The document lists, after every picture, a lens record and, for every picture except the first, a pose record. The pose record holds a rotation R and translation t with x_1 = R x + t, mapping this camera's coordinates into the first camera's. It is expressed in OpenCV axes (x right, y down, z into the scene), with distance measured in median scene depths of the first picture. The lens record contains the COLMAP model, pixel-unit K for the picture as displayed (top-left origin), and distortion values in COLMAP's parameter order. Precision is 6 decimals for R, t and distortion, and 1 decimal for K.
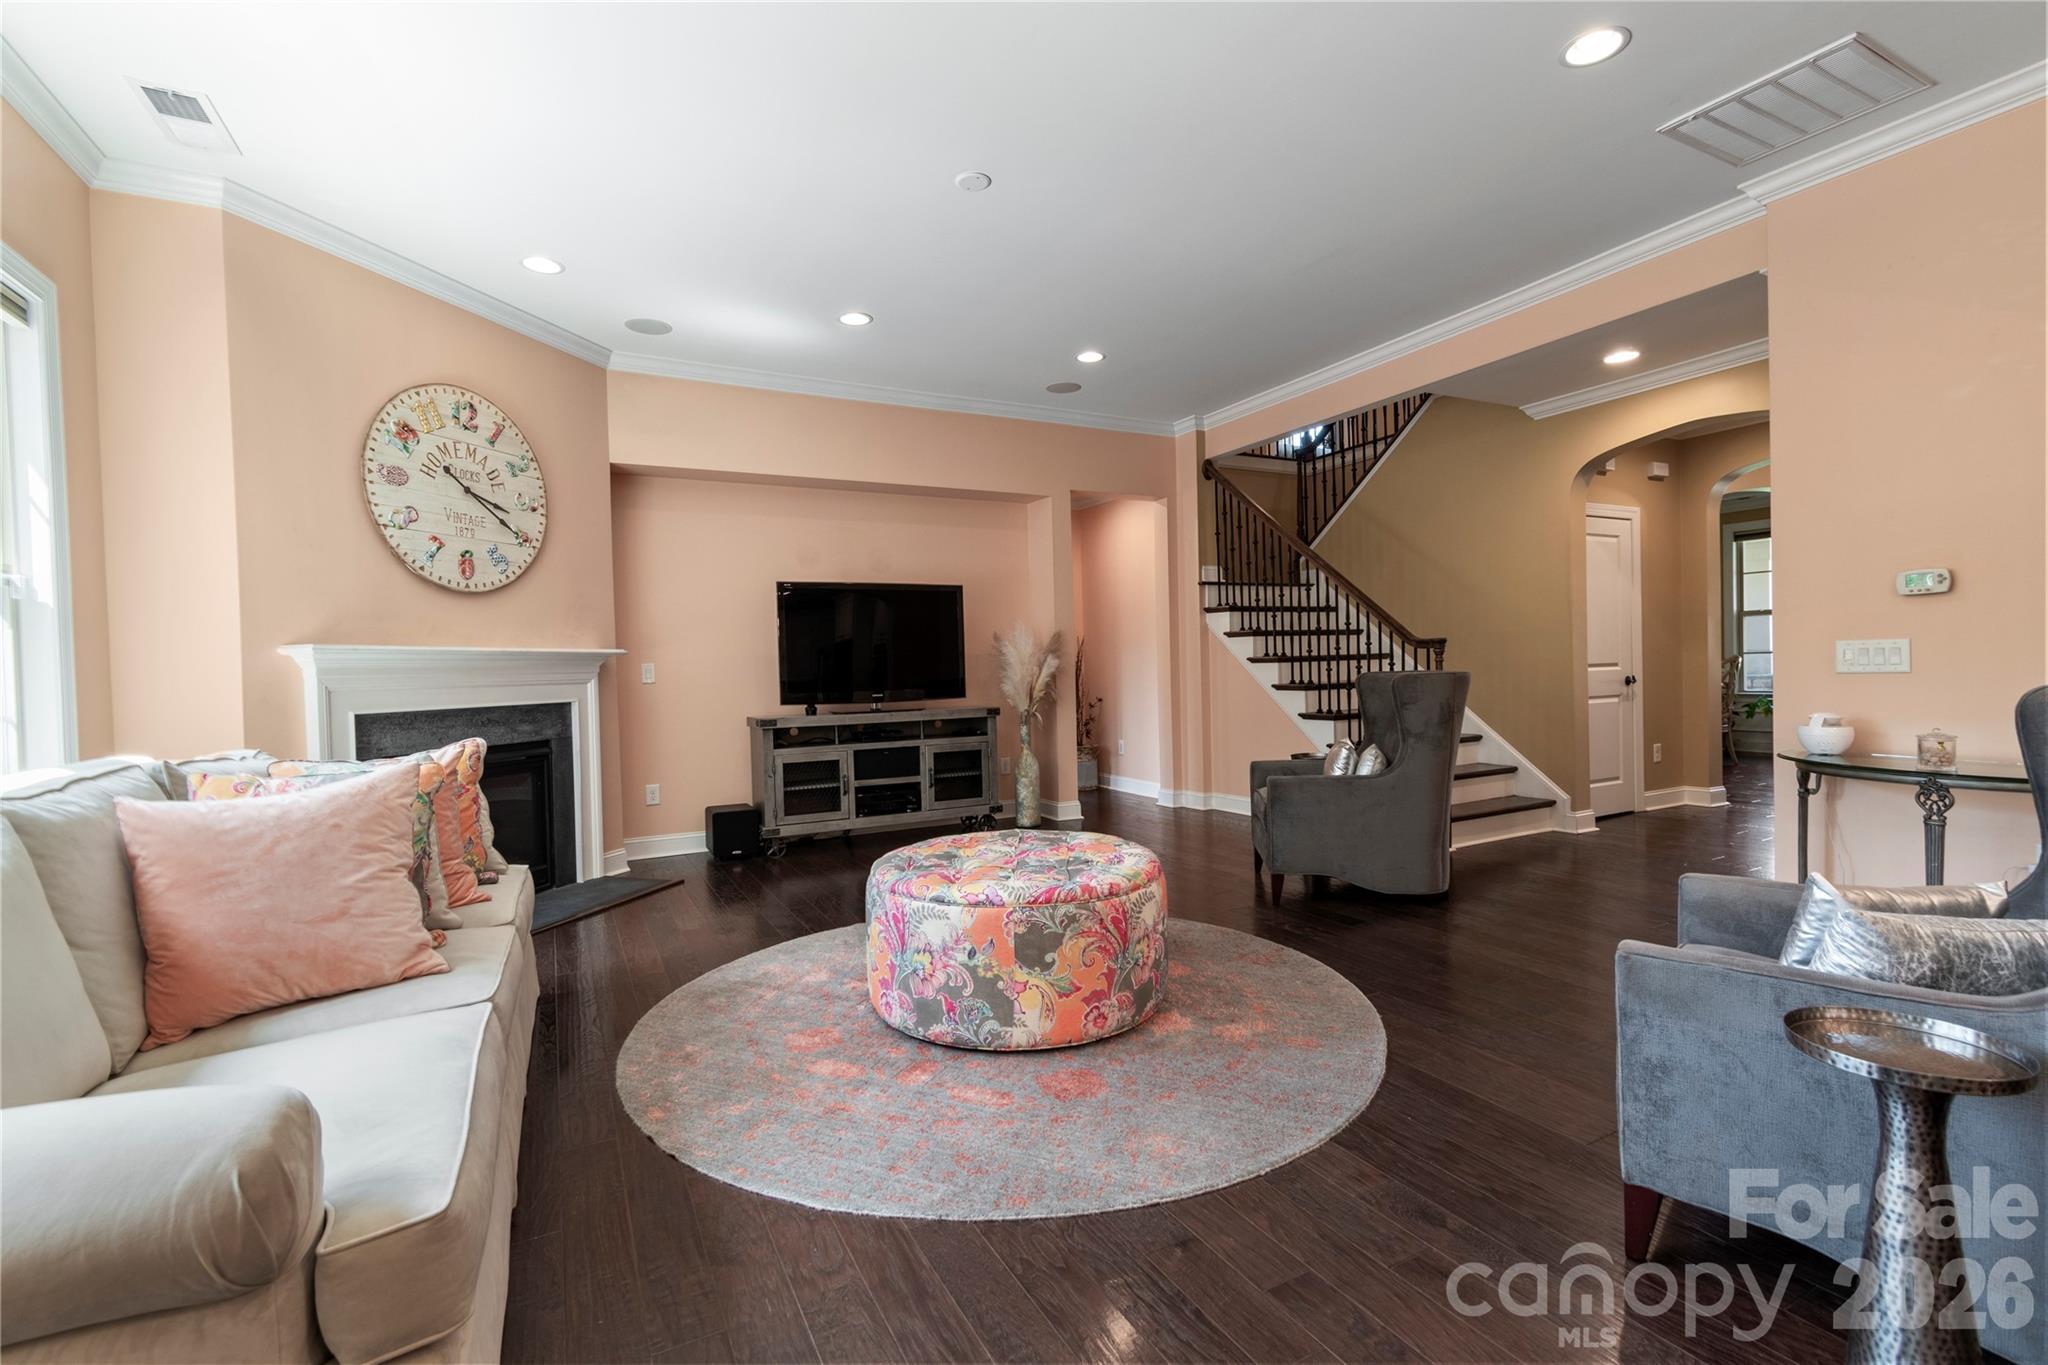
lens RADIAL K [[922.7, 0, 1037.2], [0, 922.7, 683.3], [0, 0, 1]] dist [0.005036, -0.001189]
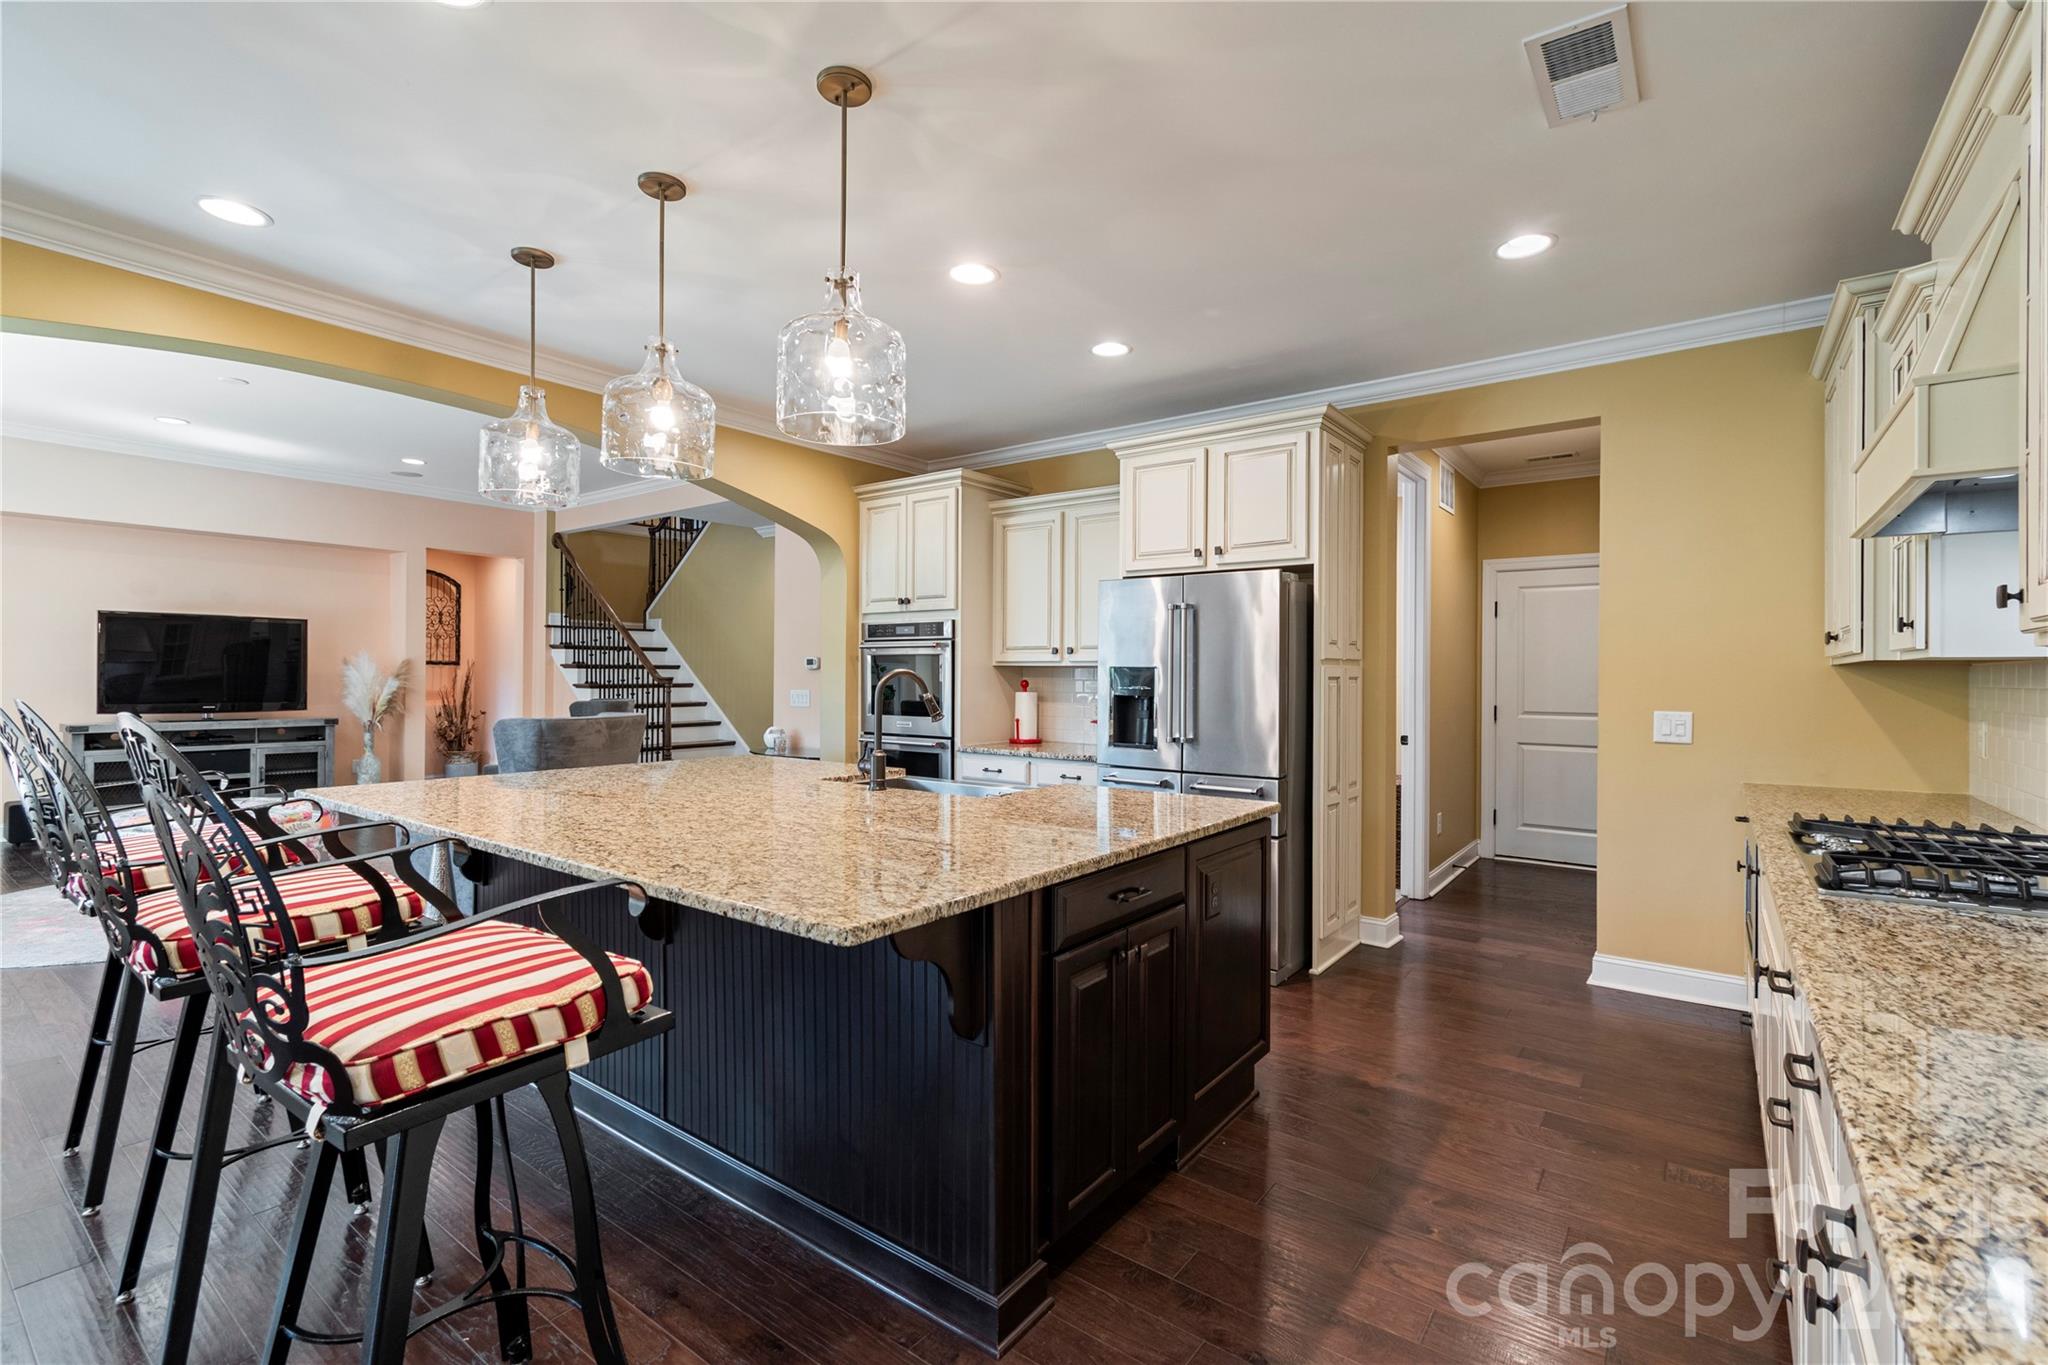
lens RADIAL K [[922.7, 0, 1034.3], [0, 922.7, 667.7], [0, 0, 1]] dist [0.005036, -0.001189]
pose [[0.910647, 0.036273, 0.411589, 0.326987], [-0.024483, 0.999126, -0.033882, -0.024971], [-0.412459, 0.020778, 0.910739, -0.584393]]
